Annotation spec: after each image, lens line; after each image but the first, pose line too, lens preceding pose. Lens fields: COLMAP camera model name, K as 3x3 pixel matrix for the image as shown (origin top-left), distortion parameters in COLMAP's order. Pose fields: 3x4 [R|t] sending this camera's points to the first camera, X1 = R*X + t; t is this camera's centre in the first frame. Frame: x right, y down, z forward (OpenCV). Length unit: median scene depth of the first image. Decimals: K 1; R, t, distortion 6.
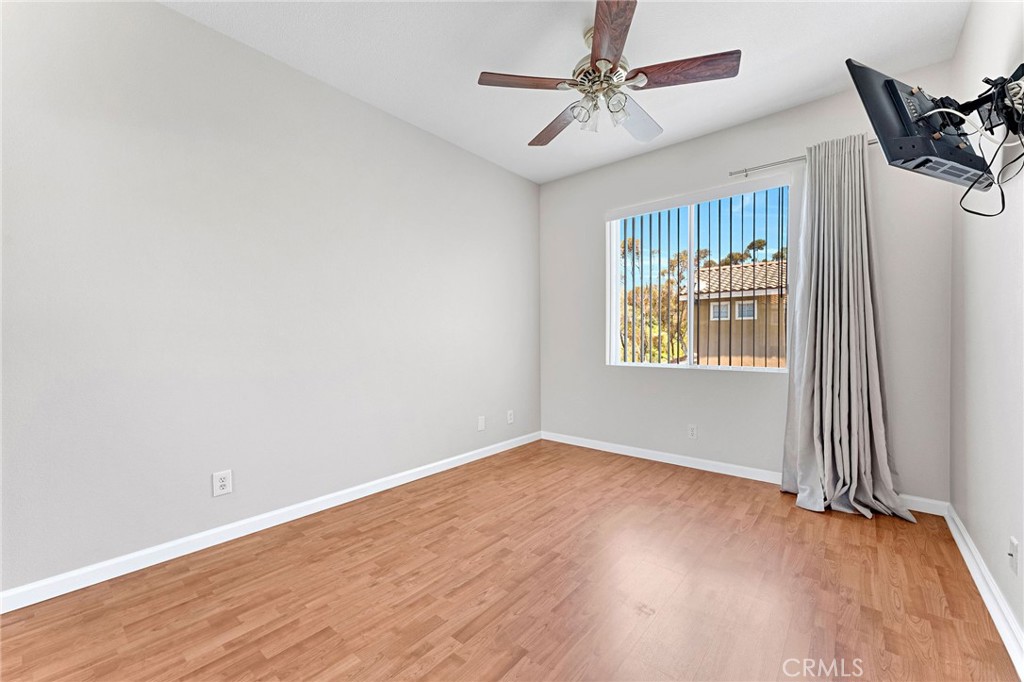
lens RADIAL K [[428.3, 0, 507.0], [0, 428.3, 341.1], [0, 0, 1]] dist [0.000602, 0.000139]
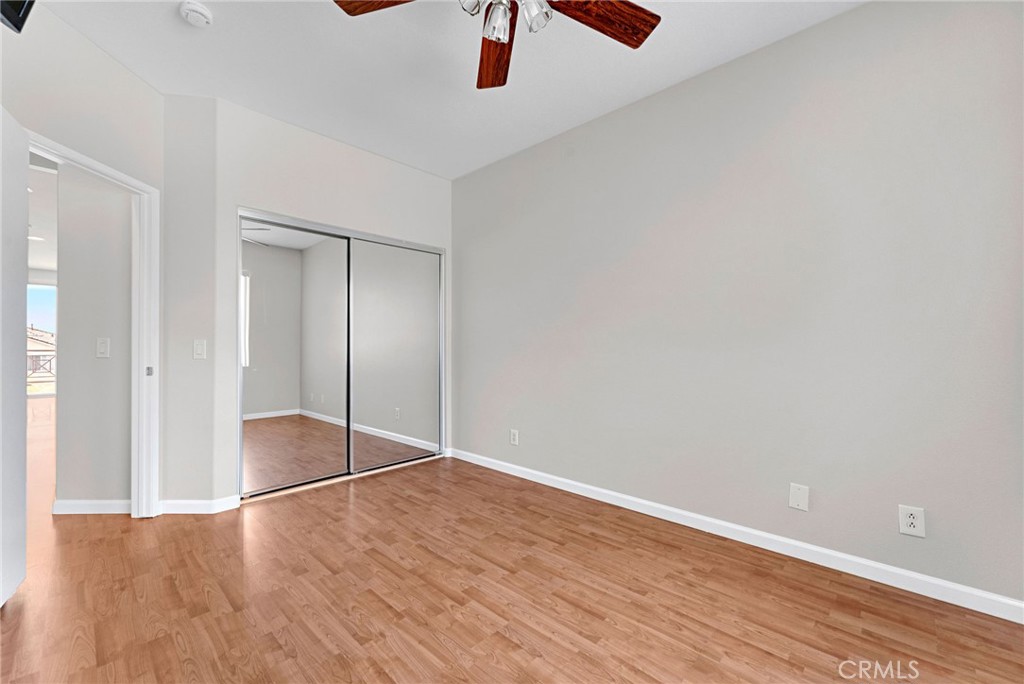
lens RADIAL K [[428.3, 0, 507.0], [0, 428.3, 342.1], [0, 0, 1]] dist [0.000602, 0.000139]
pose [[-0.093423, -0.005977, -0.995609, 0.824406], [-0.007620, 0.999957, -0.005288, -0.011379], [0.995597, 0.007093, -0.093464, 1.006465]]
